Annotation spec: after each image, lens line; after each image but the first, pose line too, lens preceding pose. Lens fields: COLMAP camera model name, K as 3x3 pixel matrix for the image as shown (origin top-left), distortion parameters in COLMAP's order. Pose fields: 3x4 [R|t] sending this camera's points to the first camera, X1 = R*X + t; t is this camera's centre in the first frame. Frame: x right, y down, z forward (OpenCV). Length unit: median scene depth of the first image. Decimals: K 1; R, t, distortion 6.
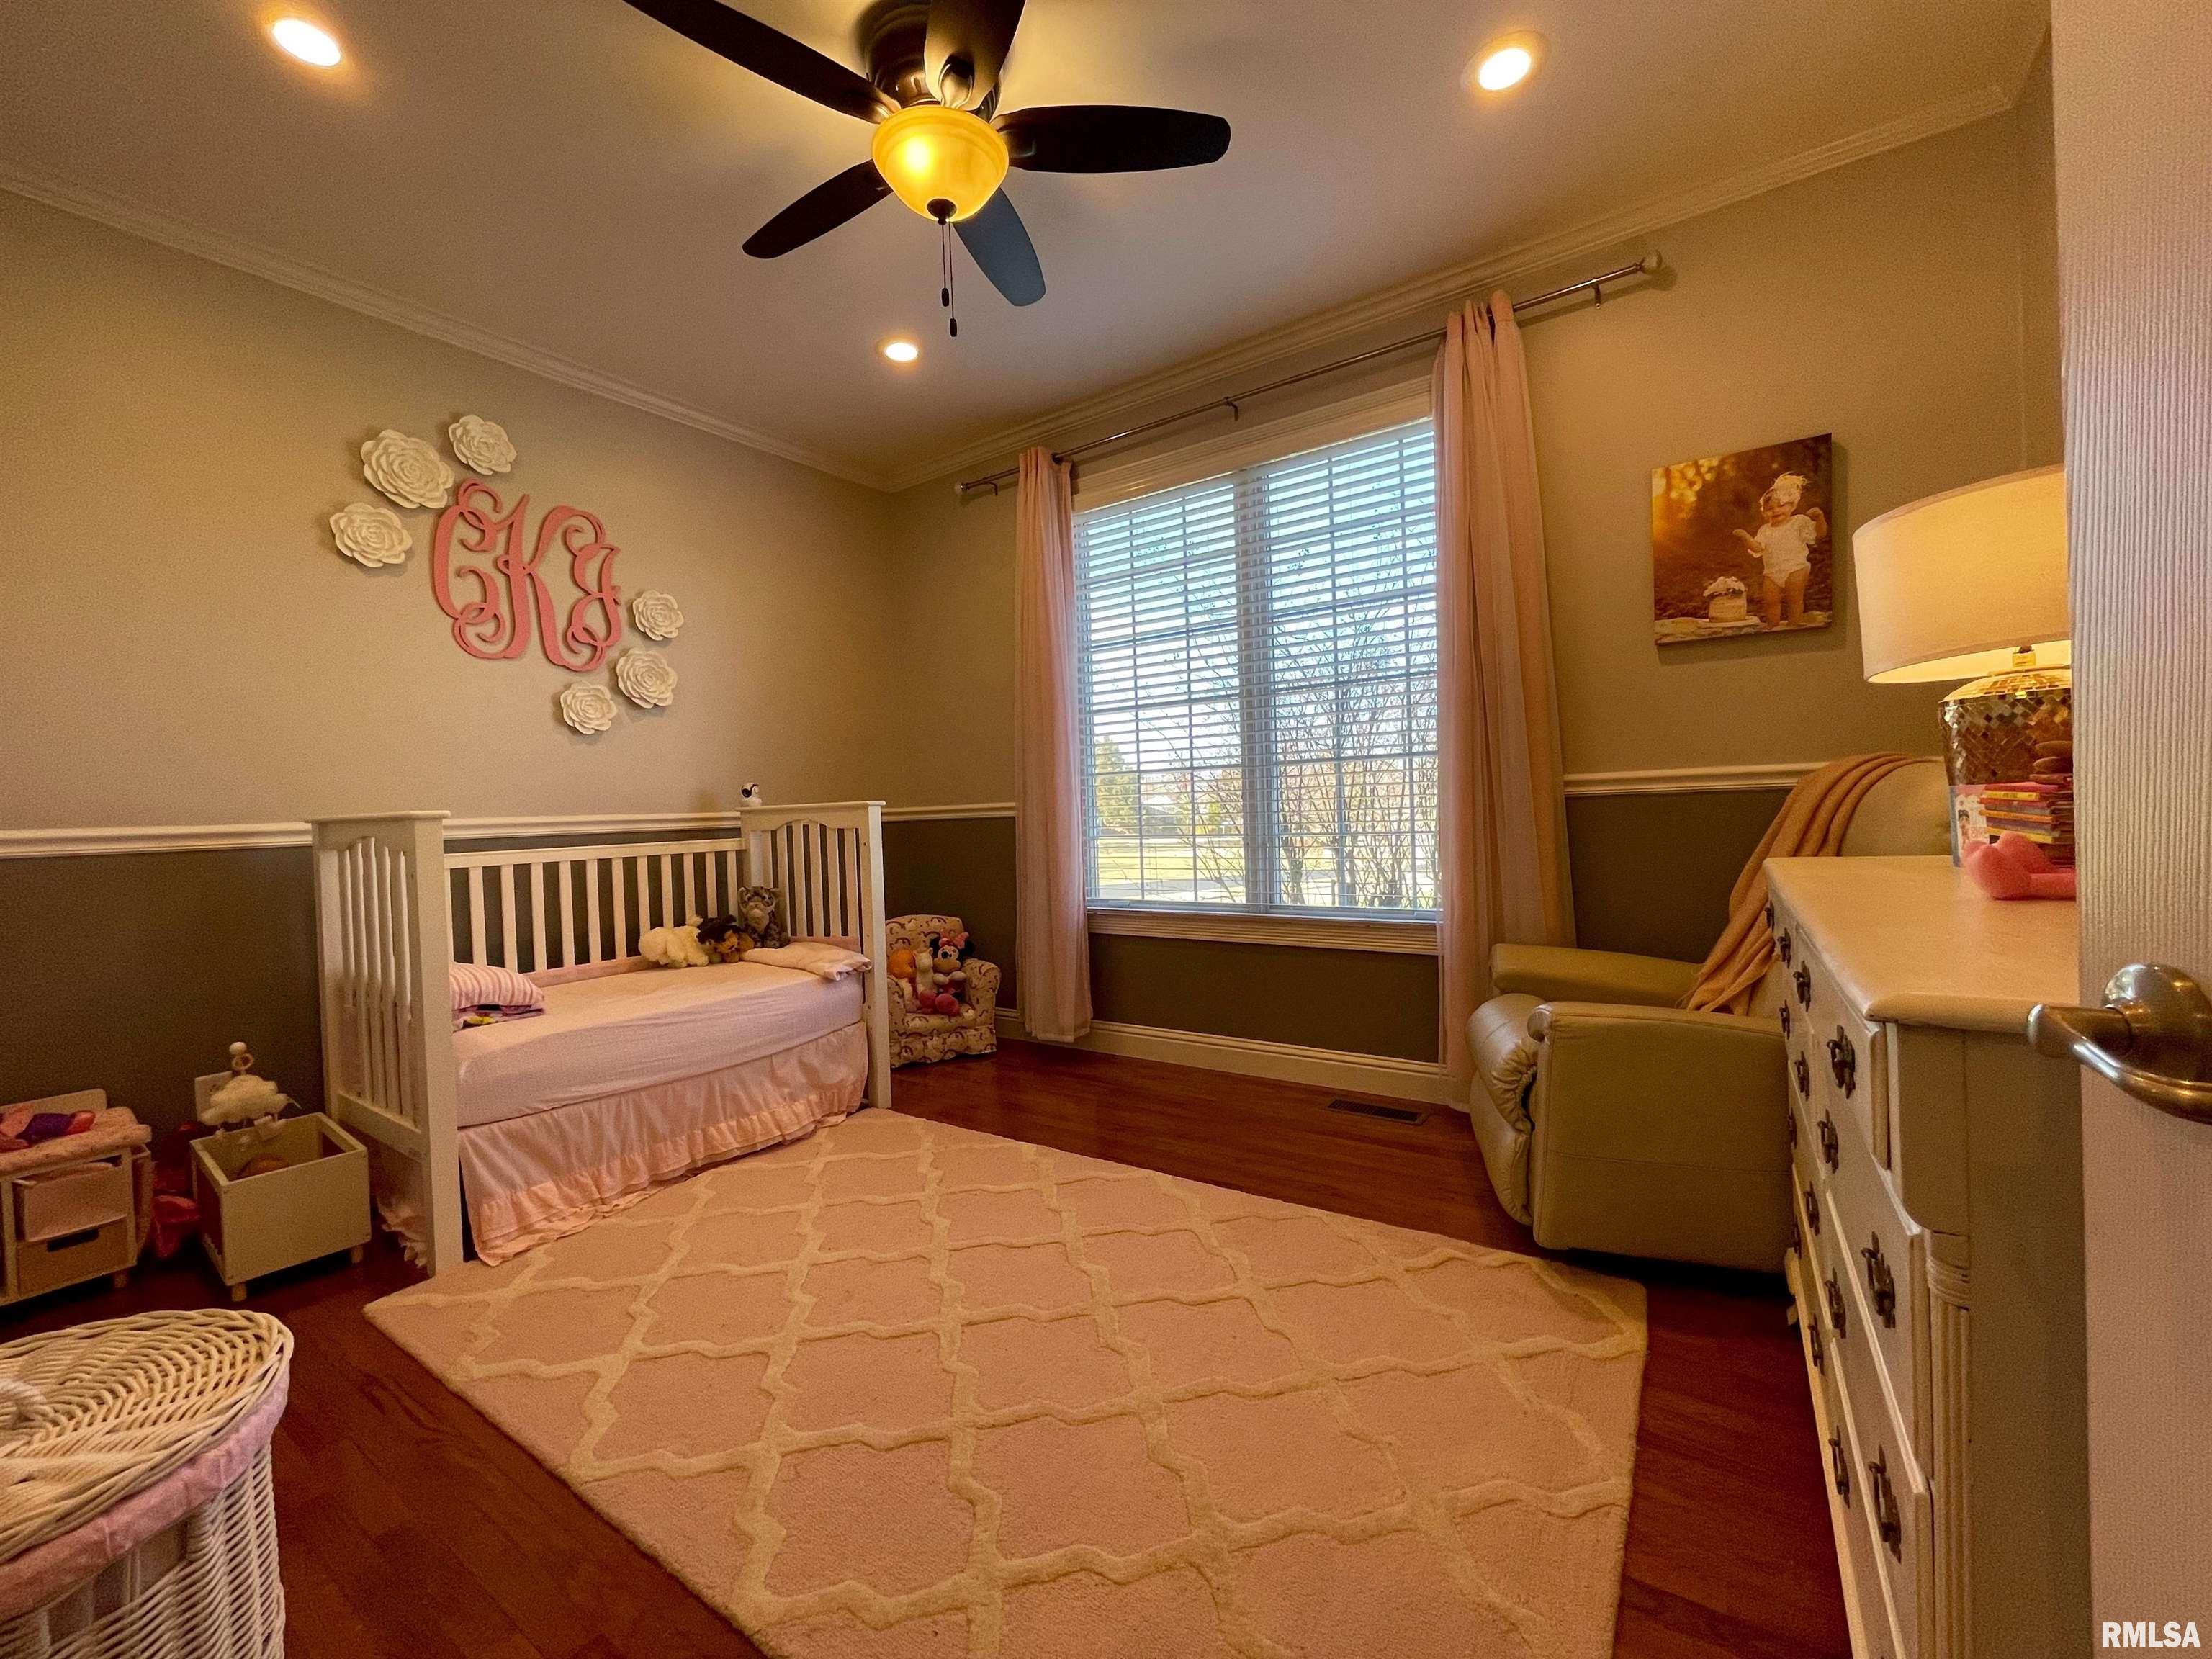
lens RADIAL K [[896.0, 0, 1080.5], [0, 896.0, 822.1], [0, 0, 1]] dist [-0.001895, -0.000301]
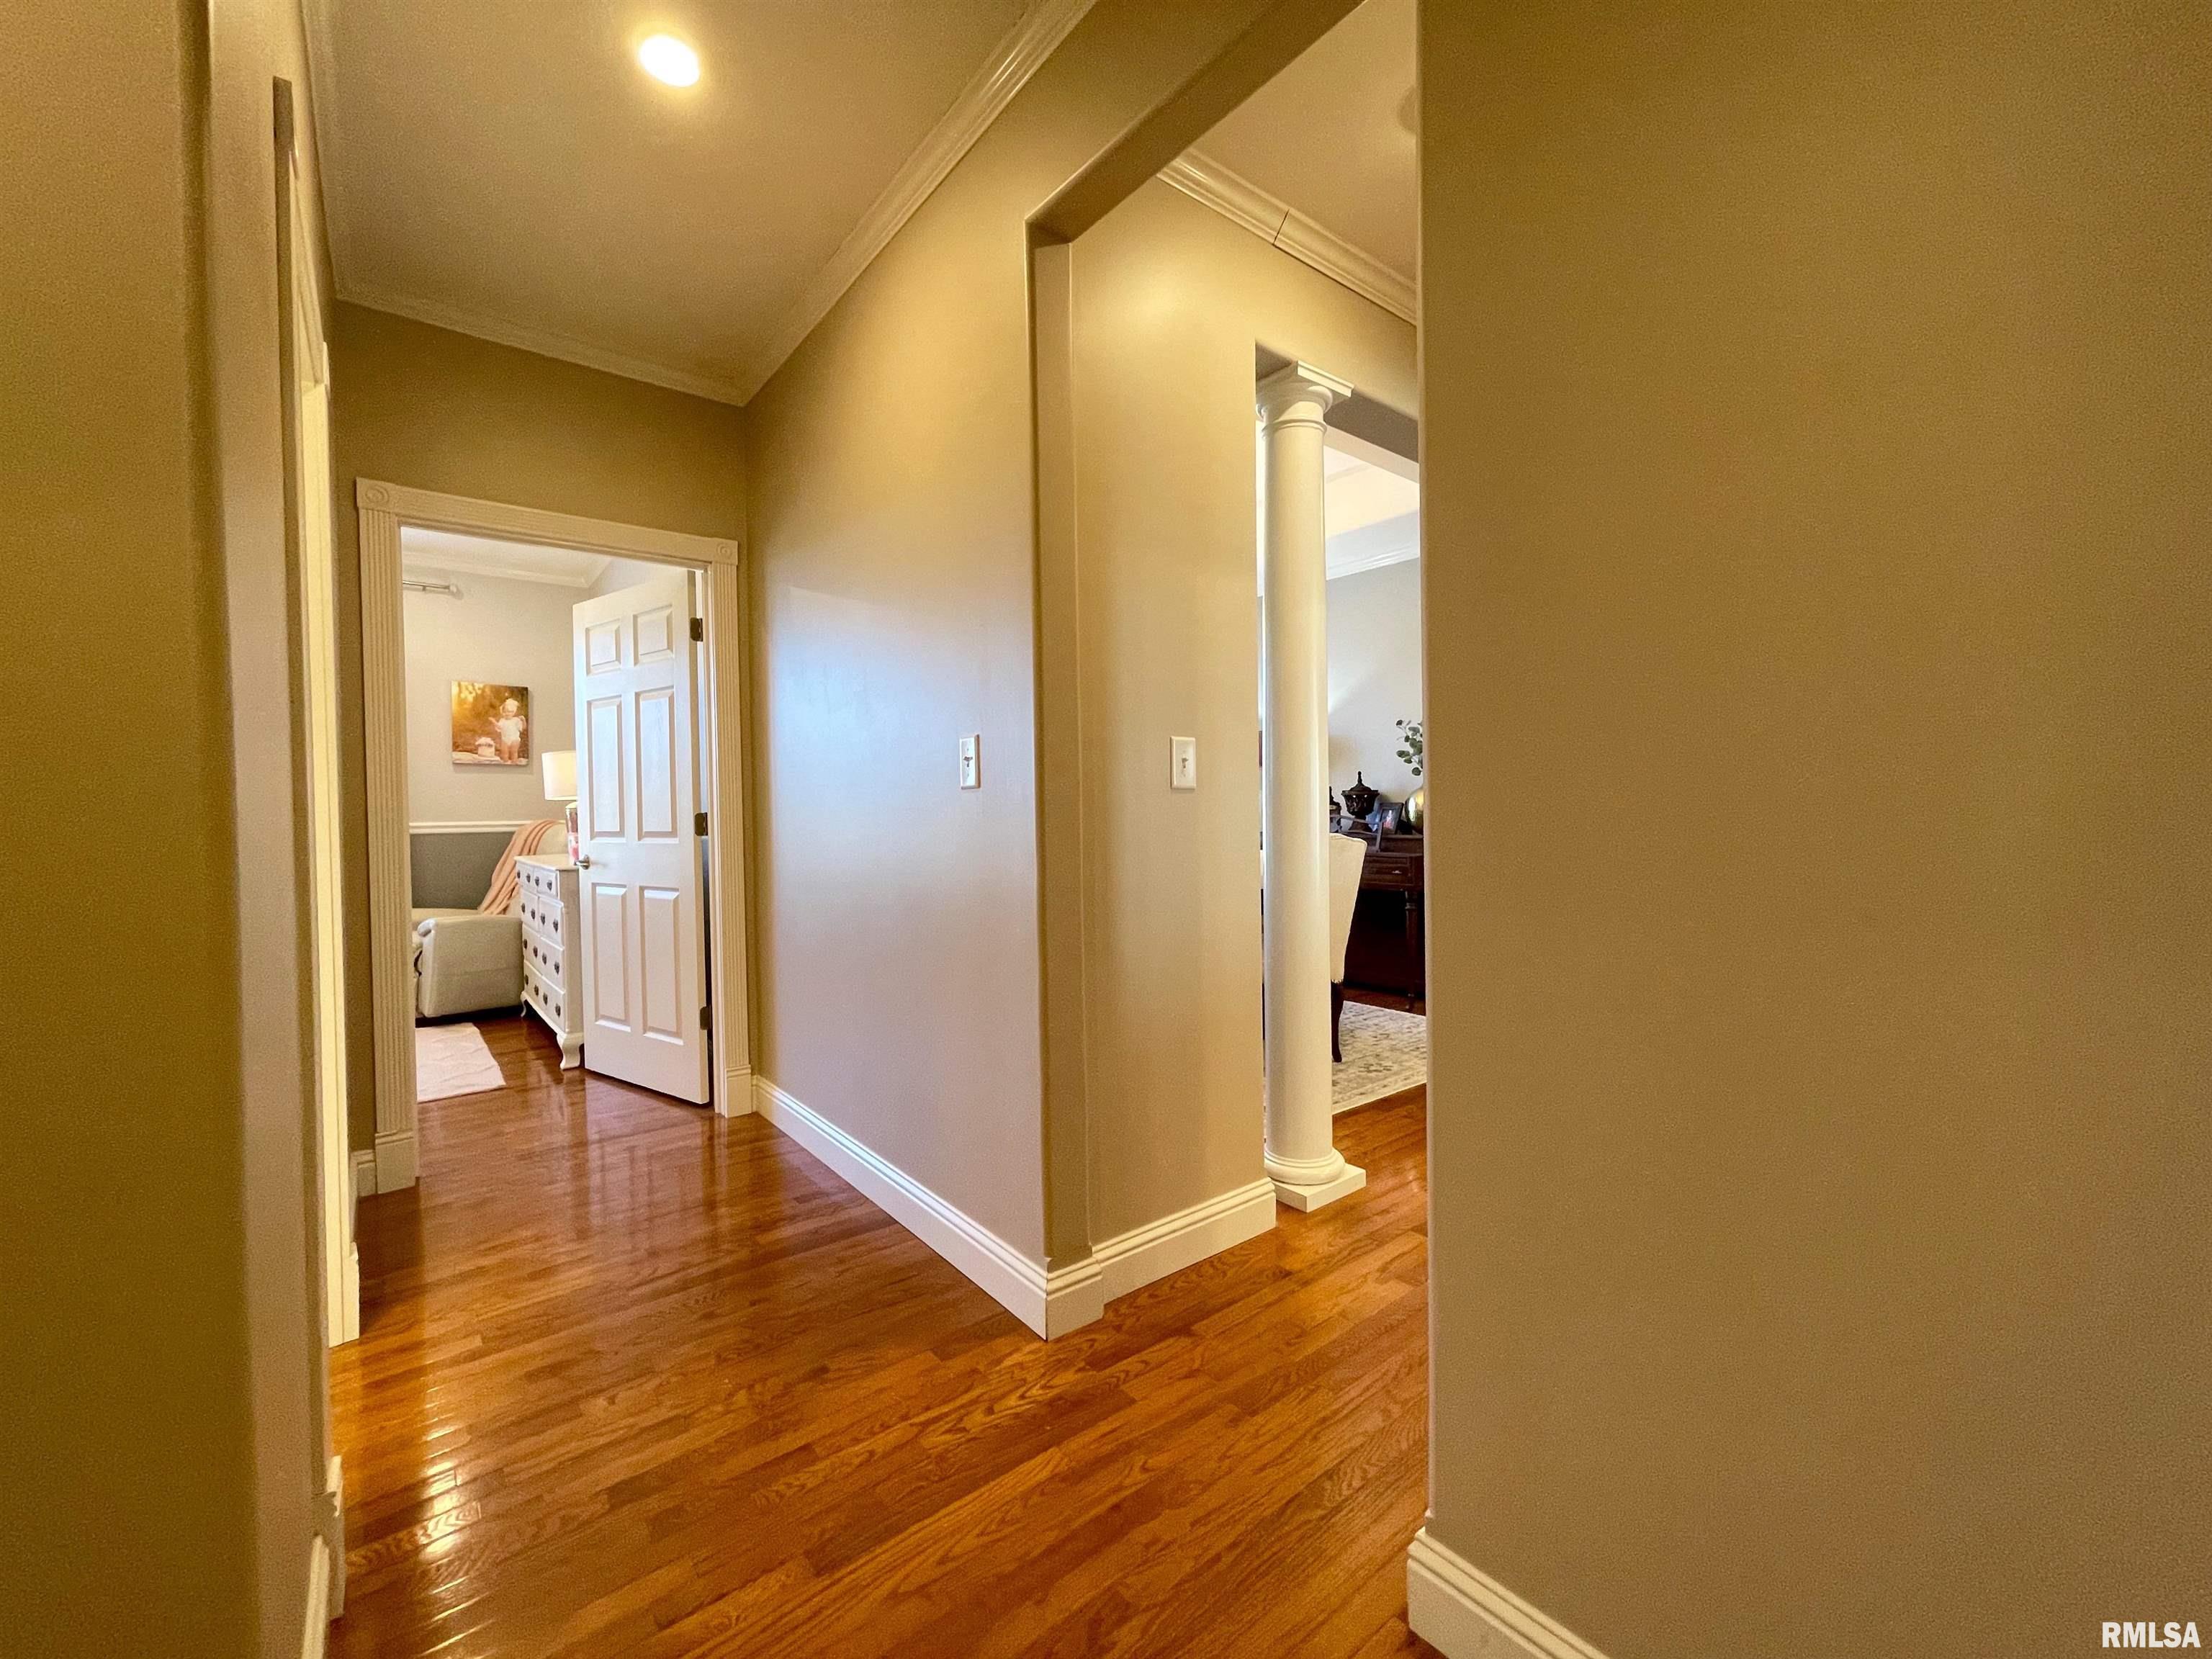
lens RADIAL K [[896.0, 0, 1080.5], [0, 896.0, 822.1], [0, 0, 1]] dist [-0.001895, -0.000301]
pose [[0.290790, 0.030875, 0.956288, -1.009153], [0.031563, 0.998626, -0.041840, 0.079539], [-0.956266, 0.042350, 0.289416, -1.092083]]
